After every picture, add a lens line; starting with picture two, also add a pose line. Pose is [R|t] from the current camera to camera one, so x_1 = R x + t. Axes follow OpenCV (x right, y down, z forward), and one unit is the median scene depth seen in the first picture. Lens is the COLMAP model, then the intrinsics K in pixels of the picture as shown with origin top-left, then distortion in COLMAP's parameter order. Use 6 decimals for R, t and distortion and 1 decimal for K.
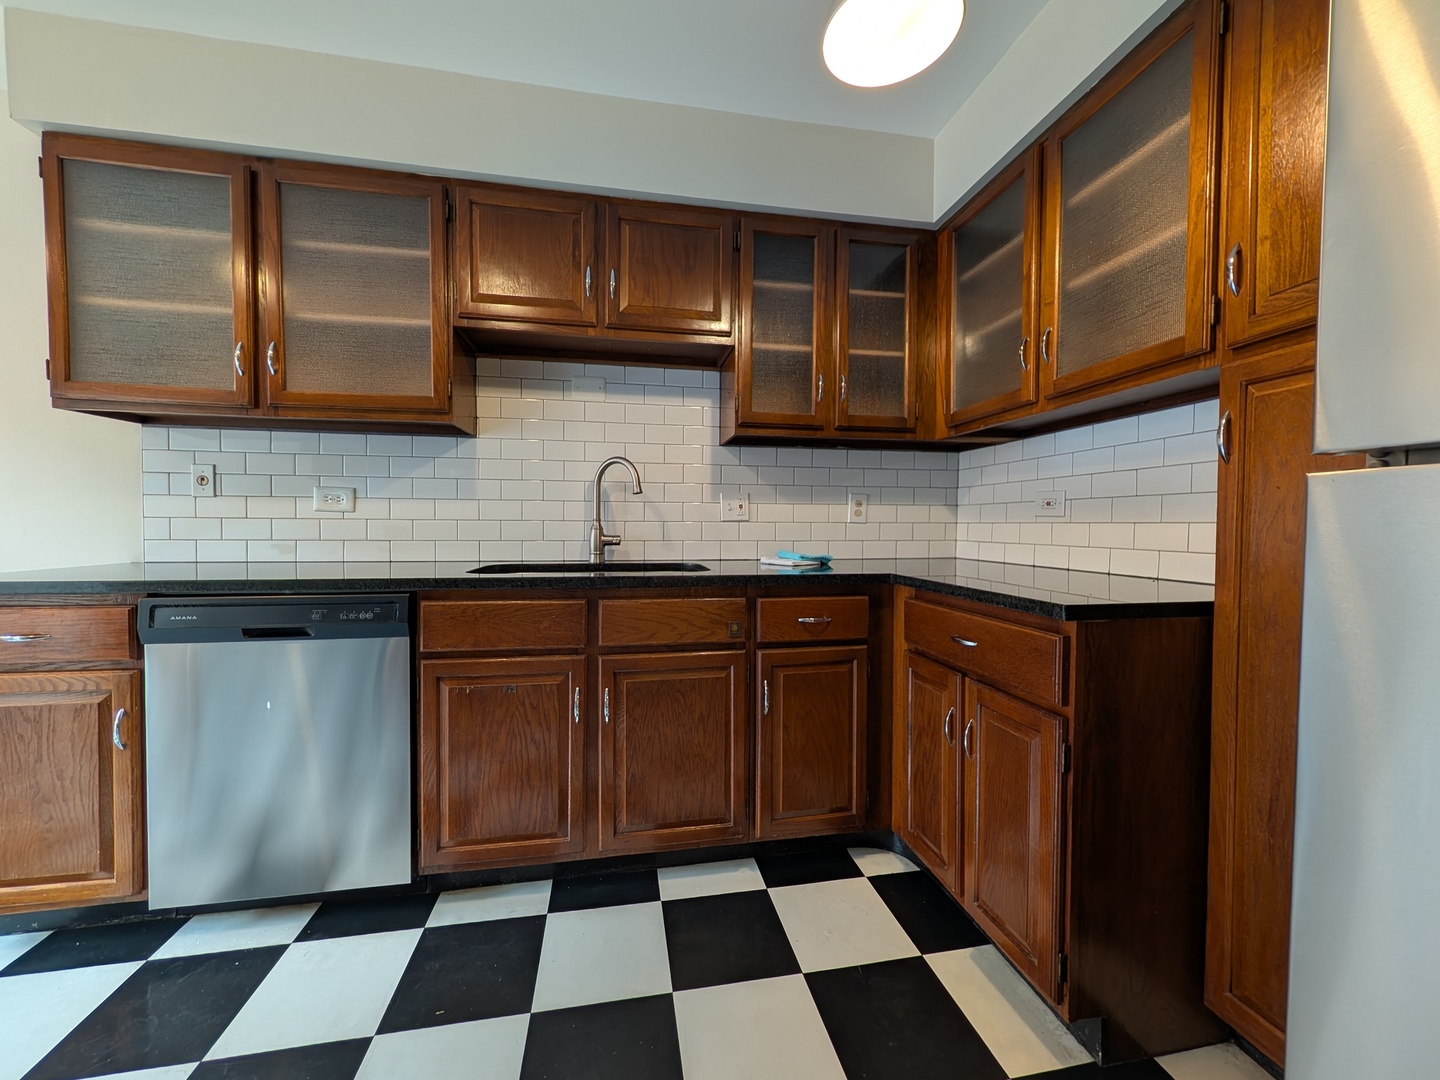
lens RADIAL K [[550.7, 0, 715.9], [0, 550.7, 538.8], [0, 0, 1]] dist [0.002181, 0.000195]
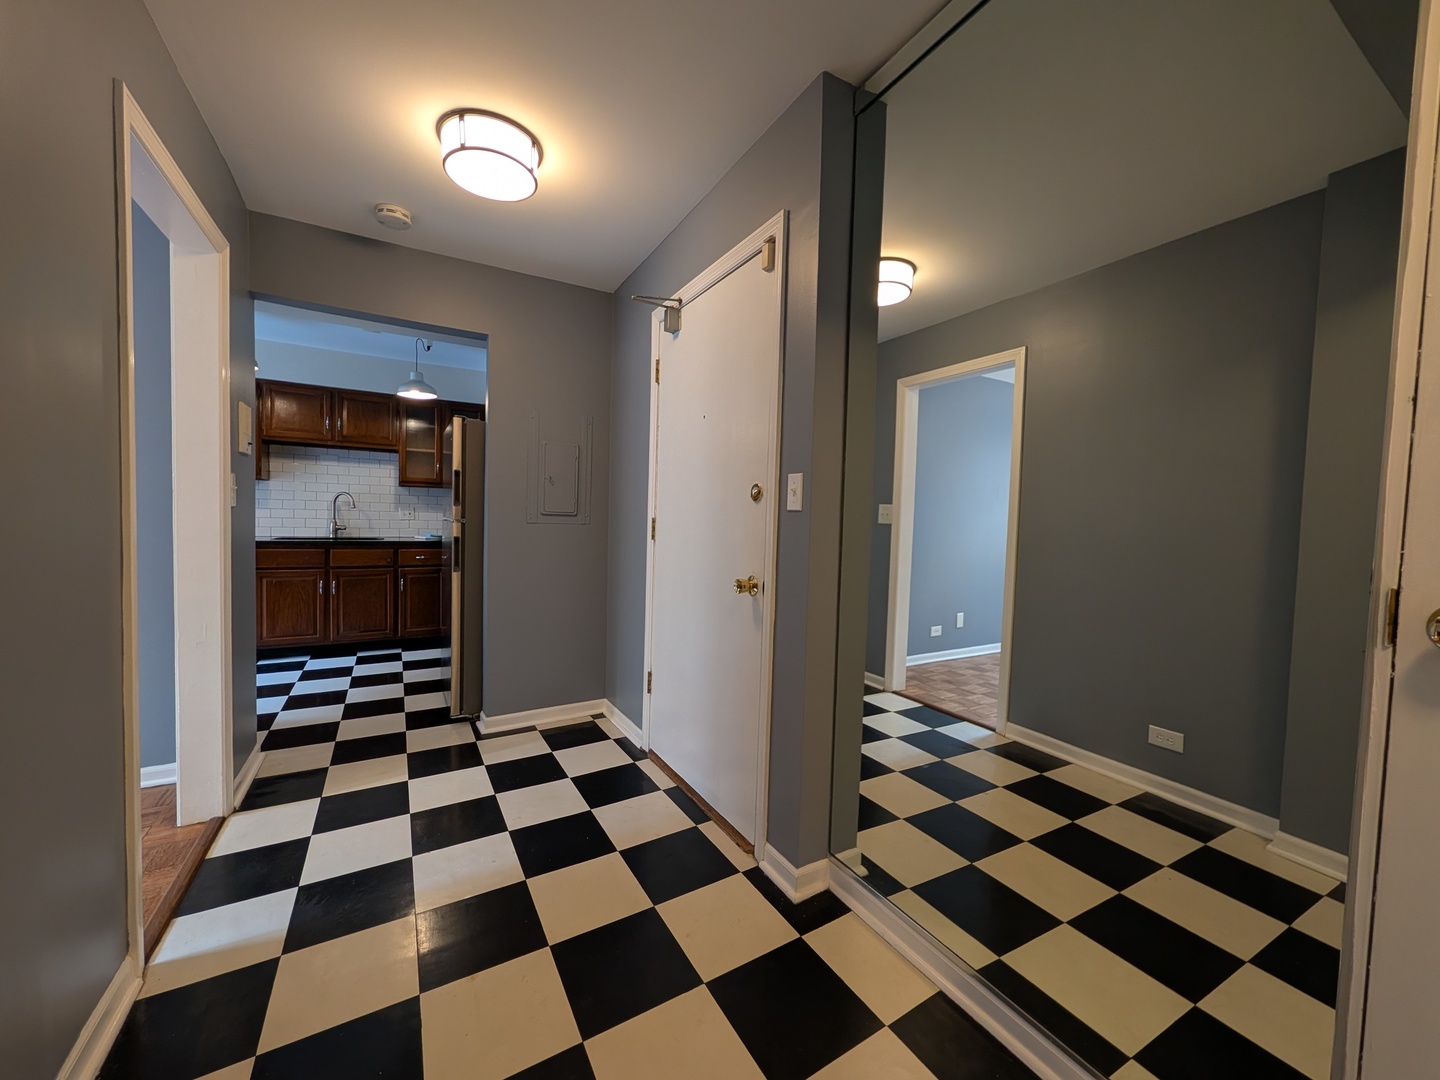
lens RADIAL K [[550.7, 0, 715.9], [0, 550.7, 538.8], [0, 0, 1]] dist [0.002181, 0.000195]
pose [[0.942050, 0.004586, 0.335441, 0.537557], [-0.011922, 0.999733, 0.019814, -0.016035], [-0.335261, -0.022665, 0.941853, -1.777822]]
